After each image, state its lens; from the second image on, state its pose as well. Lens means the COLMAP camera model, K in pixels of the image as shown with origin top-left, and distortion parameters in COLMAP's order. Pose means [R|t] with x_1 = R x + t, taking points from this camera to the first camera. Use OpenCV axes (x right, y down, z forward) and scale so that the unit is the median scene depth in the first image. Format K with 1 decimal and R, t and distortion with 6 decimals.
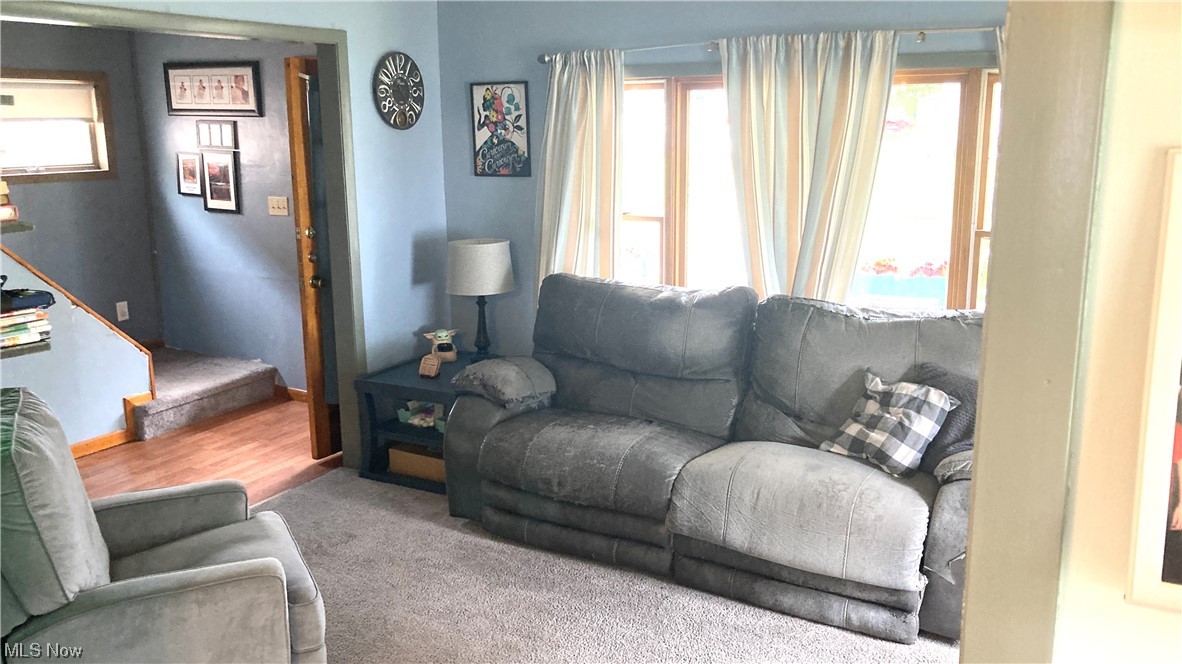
lens RADIAL K [[979.0, 0, 587.8], [0, 979.0, 316.6], [0, 0, 1]] dist [0.044764, -0.068989]
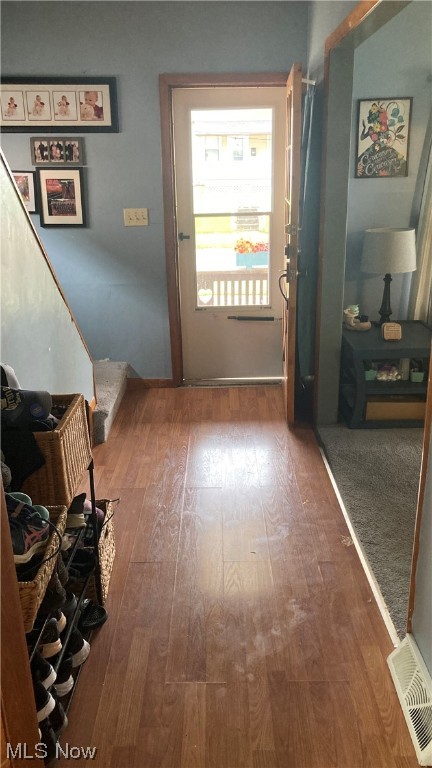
lens RADIAL K [[636.1, 0, 217.9], [0, 636.1, 377.0], [0, 0, 1]] dist [0.044764, -0.068989]
pose [[0.872673, -0.163065, 0.460272, -0.685320], [0.111617, 0.984252, 0.137076, -0.026657], [-0.475376, -0.068249, 0.877131, 0.358185]]
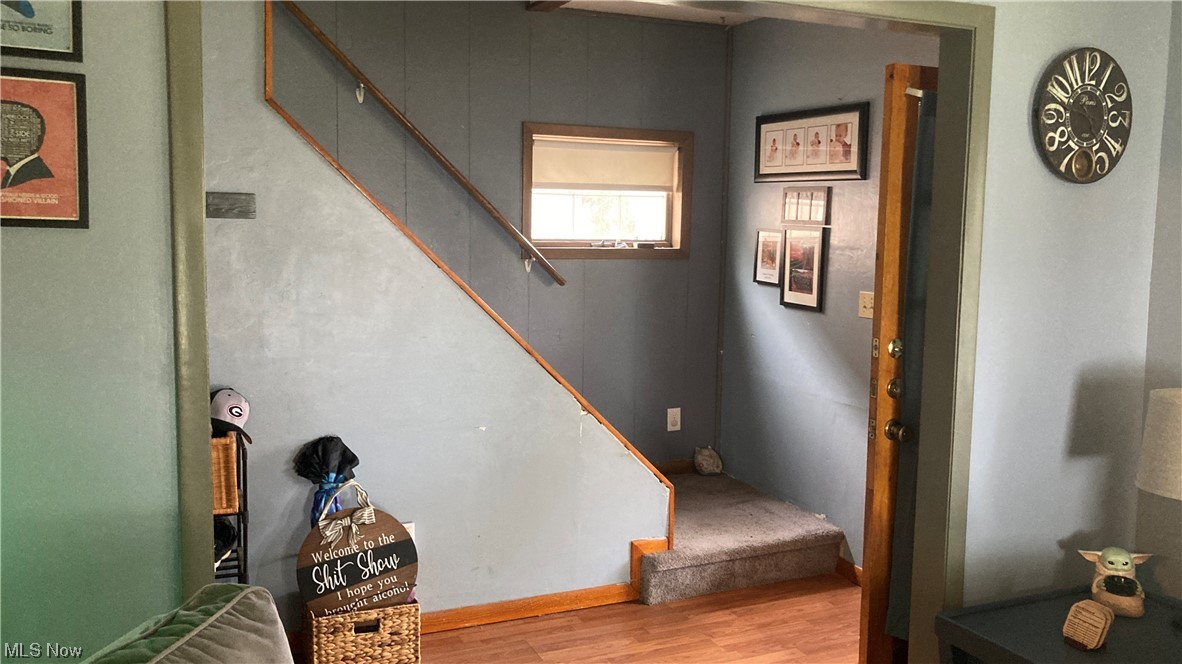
lens RADIAL K [[979.0, 0, 592.7], [0, 979.0, 322.0], [0, 0, 1]] dist [0.044764, -0.068989]
pose [[0.802480, 0.083268, -0.590841, -0.069797], [-0.144483, 0.987863, -0.057017, -0.037636], [0.578922, 0.131121, 0.804771, 0.375482]]
